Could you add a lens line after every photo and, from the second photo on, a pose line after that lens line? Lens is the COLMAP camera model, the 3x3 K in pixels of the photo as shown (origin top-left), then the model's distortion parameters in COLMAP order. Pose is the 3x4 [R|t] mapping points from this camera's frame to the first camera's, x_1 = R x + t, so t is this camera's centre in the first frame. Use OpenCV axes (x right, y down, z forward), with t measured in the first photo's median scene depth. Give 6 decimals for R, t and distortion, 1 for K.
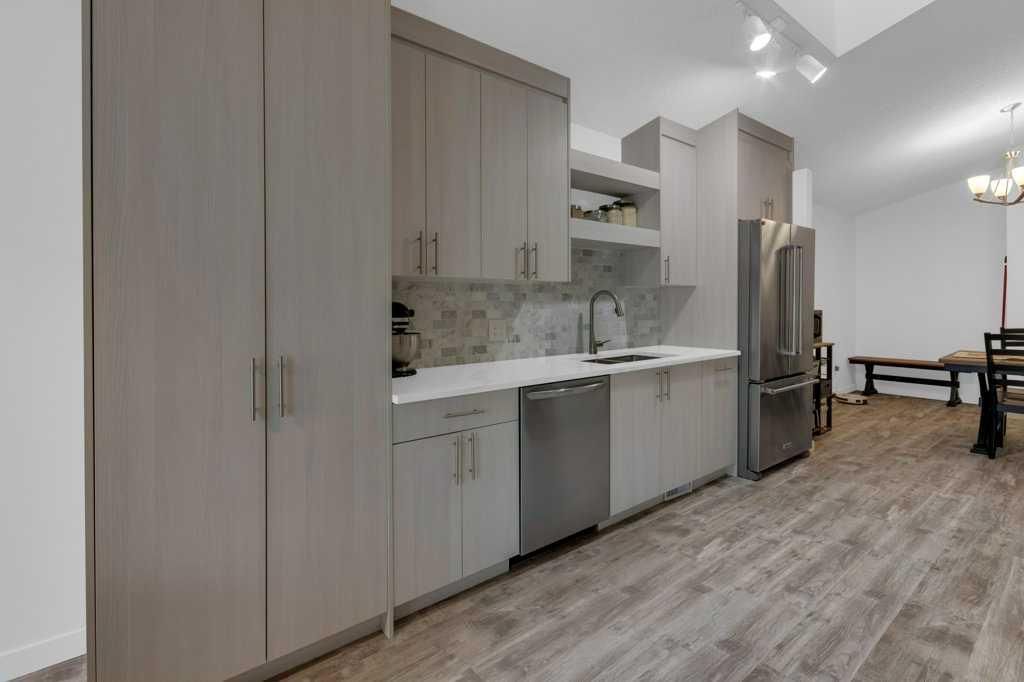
lens RADIAL K [[481.9, 0, 503.8], [0, 481.9, 311.8], [0, 0, 1]] dist [-0.004101, -0.000627]
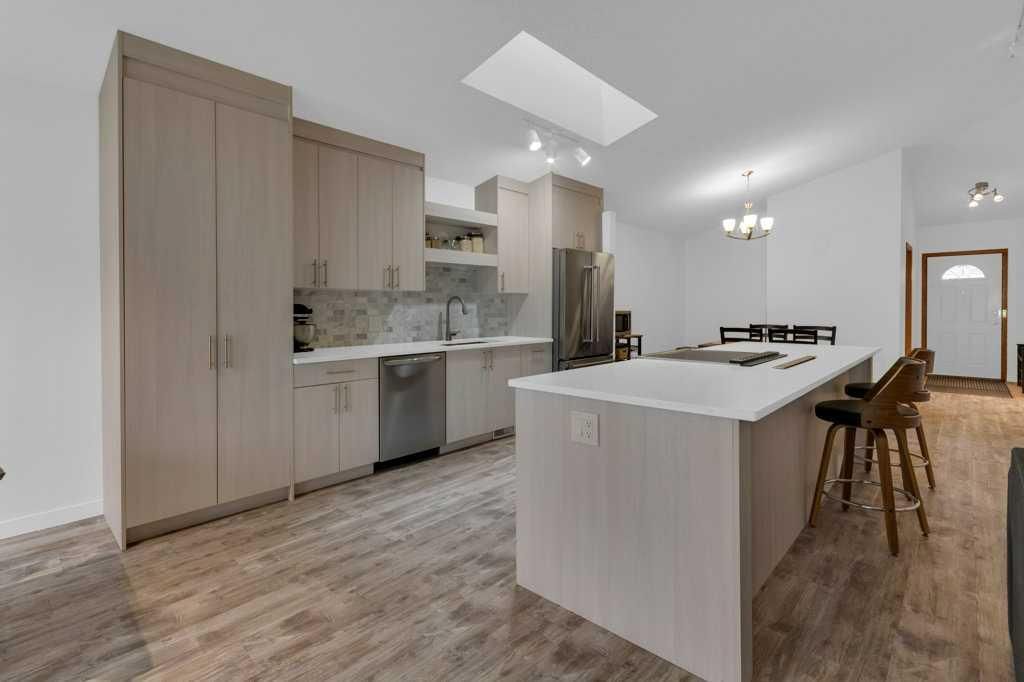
lens RADIAL K [[481.9, 0, 506.9], [0, 481.9, 316.8], [0, 0, 1]] dist [-0.004101, -0.000627]
pose [[0.988816, 0.004217, 0.149081, 0.168343], [-0.005787, 0.999932, 0.010105, 0.001267], [-0.149028, -0.010854, 0.988773, -0.514397]]
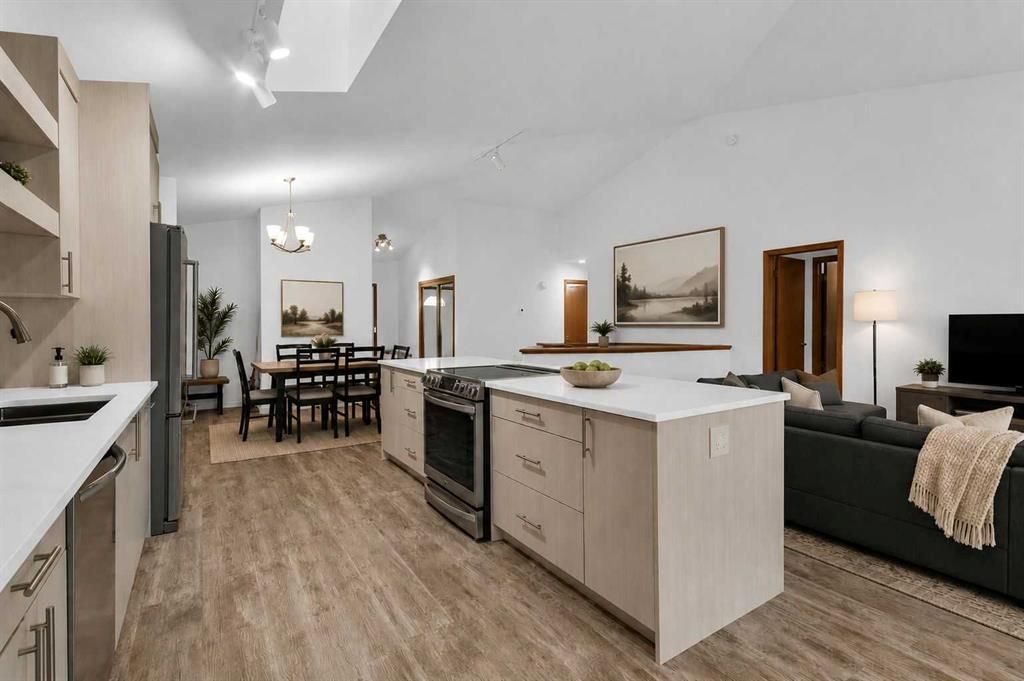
lens RADIAL K [[481.9, 0, 512.3], [0, 481.9, 336.3], [0, 0, 1]] dist [-0.004101, -0.000627]
pose [[0.090257, -0.014603, 0.995811, -0.335612], [0.019249, 0.999731, 0.012916, 0.006778], [-0.995732, 0.018002, 0.090514, 0.394186]]
